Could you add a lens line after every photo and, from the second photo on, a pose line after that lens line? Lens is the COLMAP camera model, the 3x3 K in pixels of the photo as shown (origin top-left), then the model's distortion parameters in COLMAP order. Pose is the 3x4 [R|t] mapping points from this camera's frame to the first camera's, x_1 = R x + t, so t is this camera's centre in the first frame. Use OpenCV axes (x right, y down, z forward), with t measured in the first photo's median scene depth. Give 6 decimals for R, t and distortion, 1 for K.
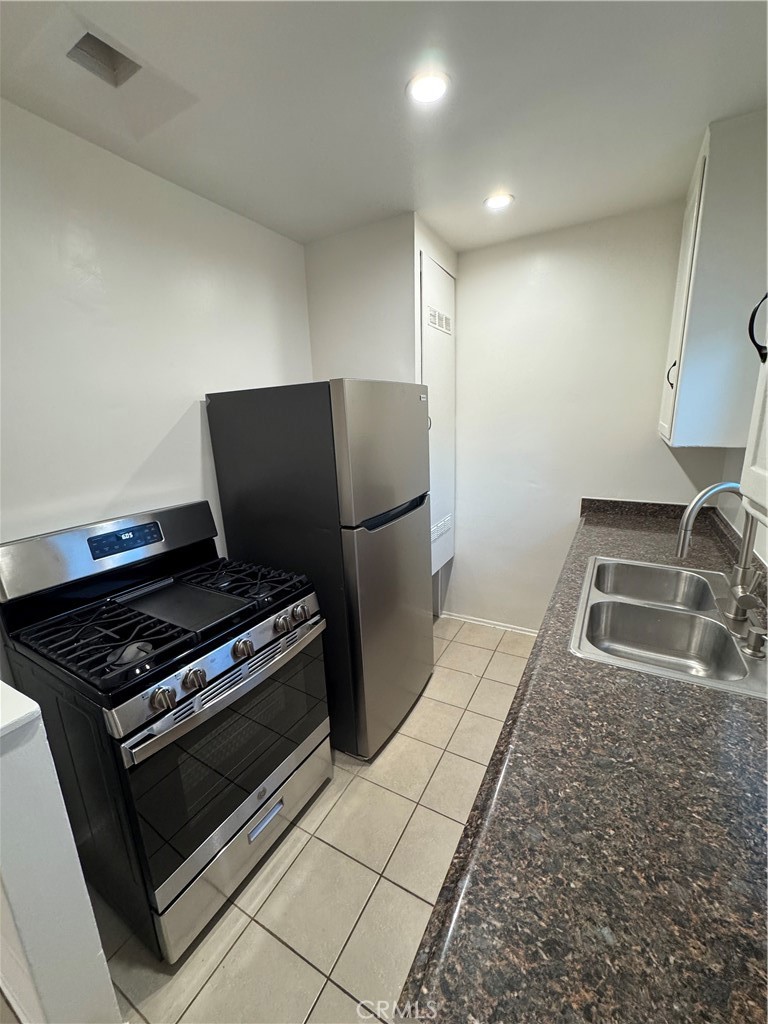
lens RADIAL K [[407.6, 0, 386.6], [0, 407.6, 512.4], [0, 0, 1]] dist [-0.007820, 0.001415]
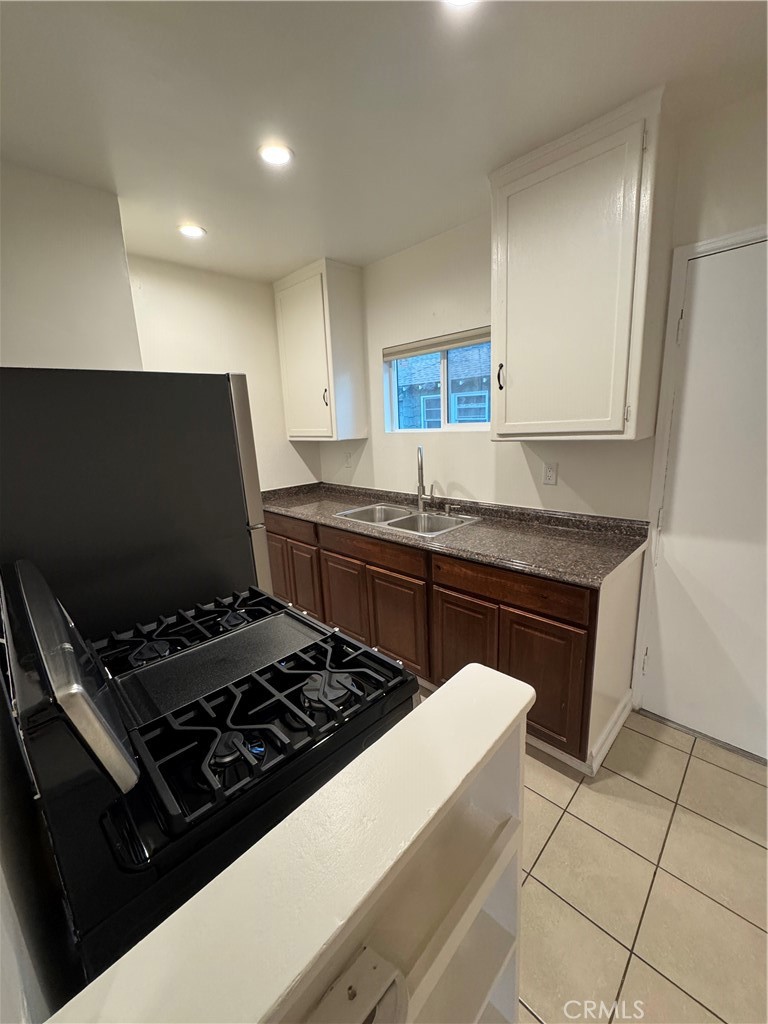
lens RADIAL K [[407.6, 0, 381.6], [0, 407.6, 512.9], [0, 0, 1]] dist [-0.007820, 0.001415]
pose [[0.267515, -0.192301, 0.944170, -1.162472], [0.265793, 0.956592, 0.119523, -0.039932], [-0.926169, 0.218980, 0.307015, 0.526811]]
